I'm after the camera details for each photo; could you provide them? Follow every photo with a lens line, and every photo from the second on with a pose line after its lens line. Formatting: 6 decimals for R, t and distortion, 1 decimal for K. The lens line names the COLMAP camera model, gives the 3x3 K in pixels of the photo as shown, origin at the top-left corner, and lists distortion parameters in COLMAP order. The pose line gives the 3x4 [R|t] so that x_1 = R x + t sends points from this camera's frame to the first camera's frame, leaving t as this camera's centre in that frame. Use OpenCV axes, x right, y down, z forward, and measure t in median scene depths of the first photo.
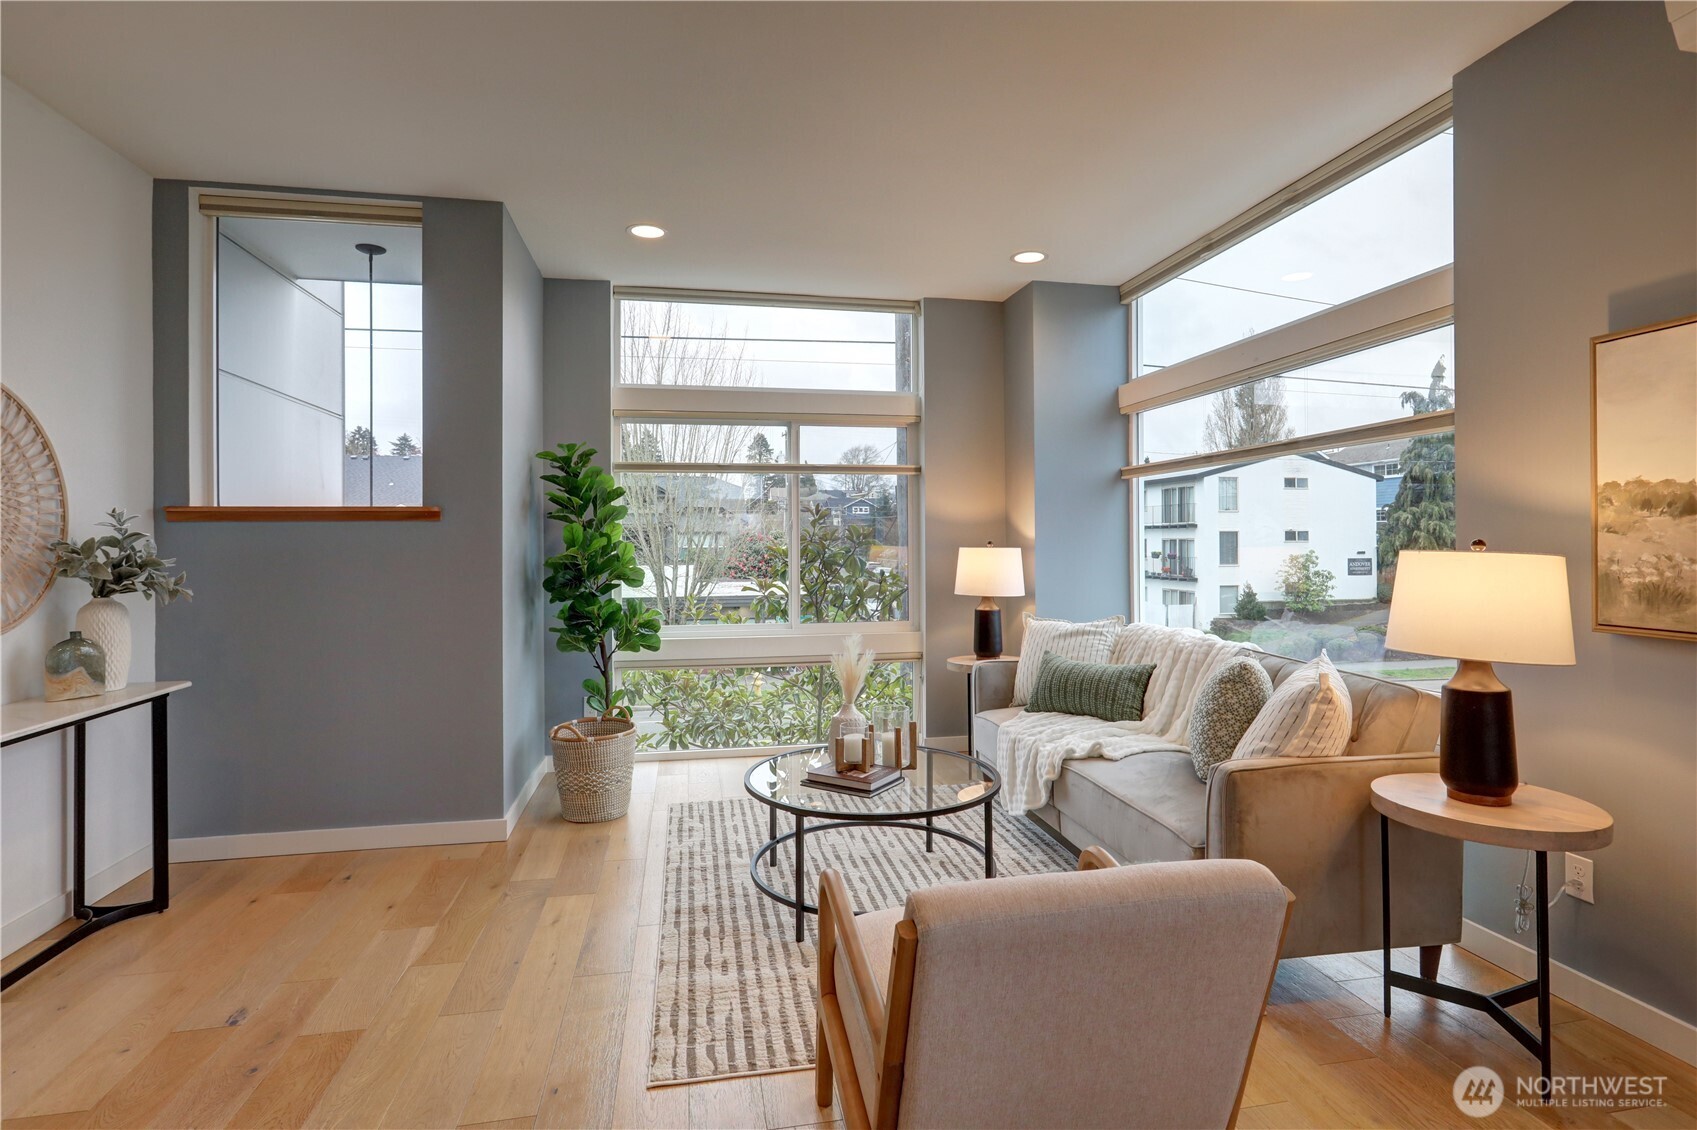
lens RADIAL K [[838.9, 0, 848.8], [0, 838.9, 540.1], [0, 0, 1]] dist [0.000859, 0.000421]
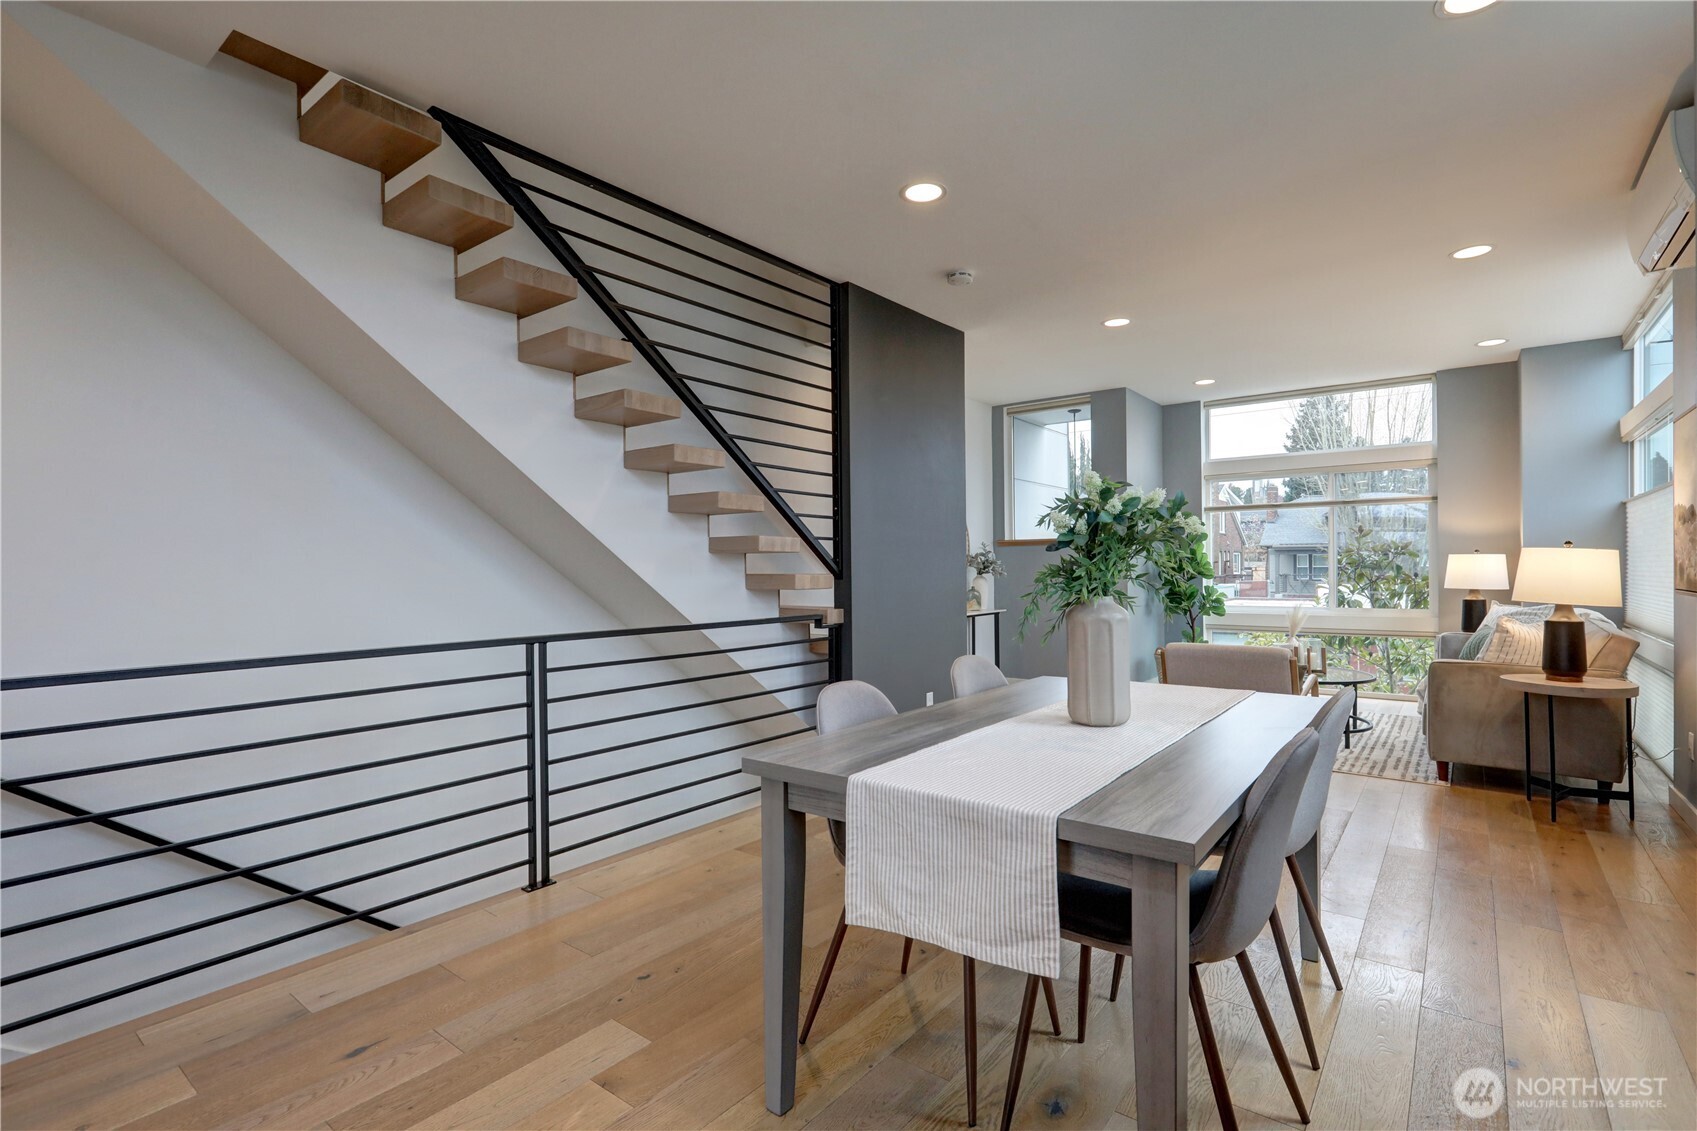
lens RADIAL K [[808.1, 0, 848.5], [0, 808.1, 565.5], [0, 0, 1]] dist [0.000154, 0.000027]
pose [[0.662578, -0.002968, -0.748987, 0.686548], [0.006275, 0.999979, 0.001588, 0.027318], [0.748967, -0.005752, 0.662582, -0.914512]]
